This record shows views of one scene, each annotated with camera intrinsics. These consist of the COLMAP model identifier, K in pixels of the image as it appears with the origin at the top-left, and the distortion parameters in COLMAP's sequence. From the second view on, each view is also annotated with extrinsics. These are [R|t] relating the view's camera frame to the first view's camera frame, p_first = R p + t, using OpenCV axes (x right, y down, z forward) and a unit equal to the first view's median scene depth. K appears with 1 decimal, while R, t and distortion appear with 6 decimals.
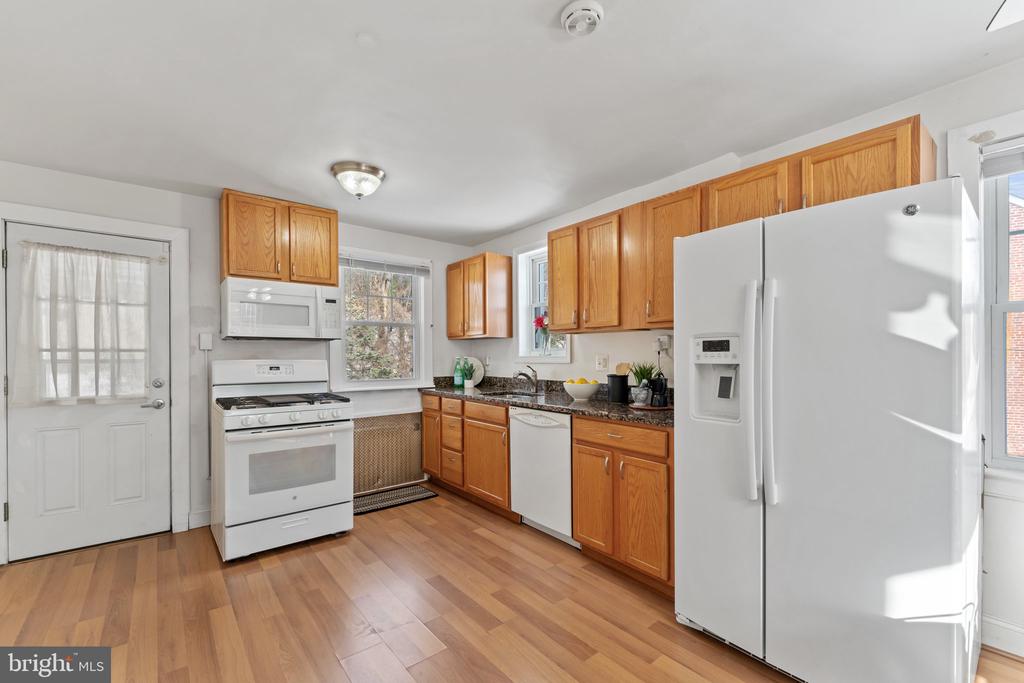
lens RADIAL K [[435.0, 0, 515.9], [0, 435.0, 359.3], [0, 0, 1]] dist [-0.006317, 0.000280]
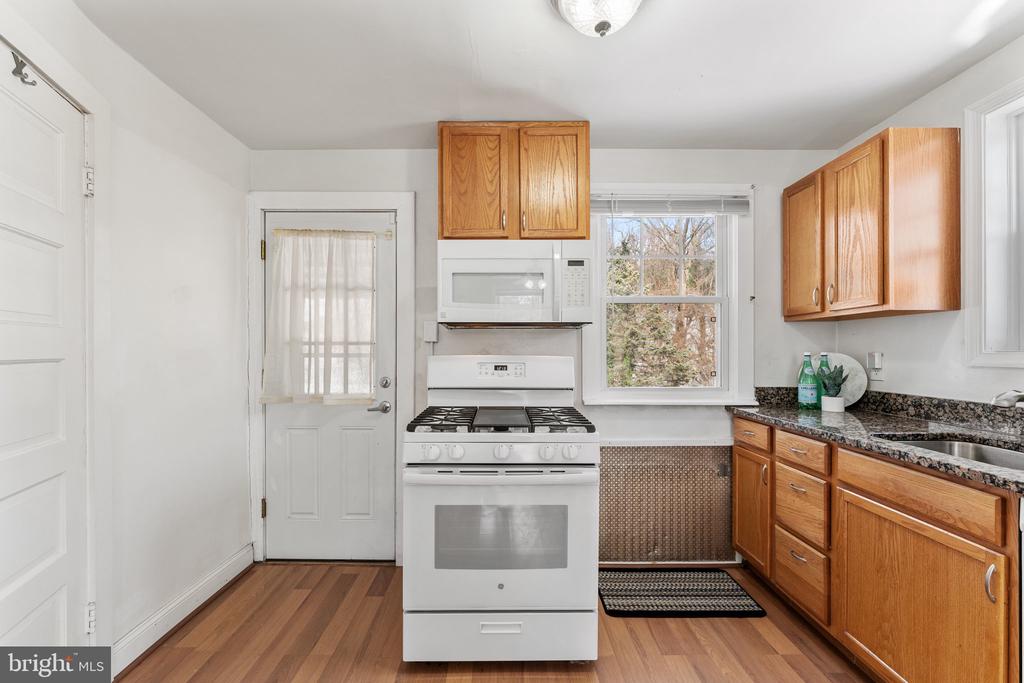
lens RADIAL K [[435.0, 0, 499.4], [0, 435.0, 353.1], [0, 0, 1]] dist [-0.006317, 0.000280]
pose [[0.768693, 0.006698, -0.639582, -0.107212], [-0.007184, 0.999973, 0.001839, -0.003796], [0.639577, 0.003181, 0.768720, 0.444696]]
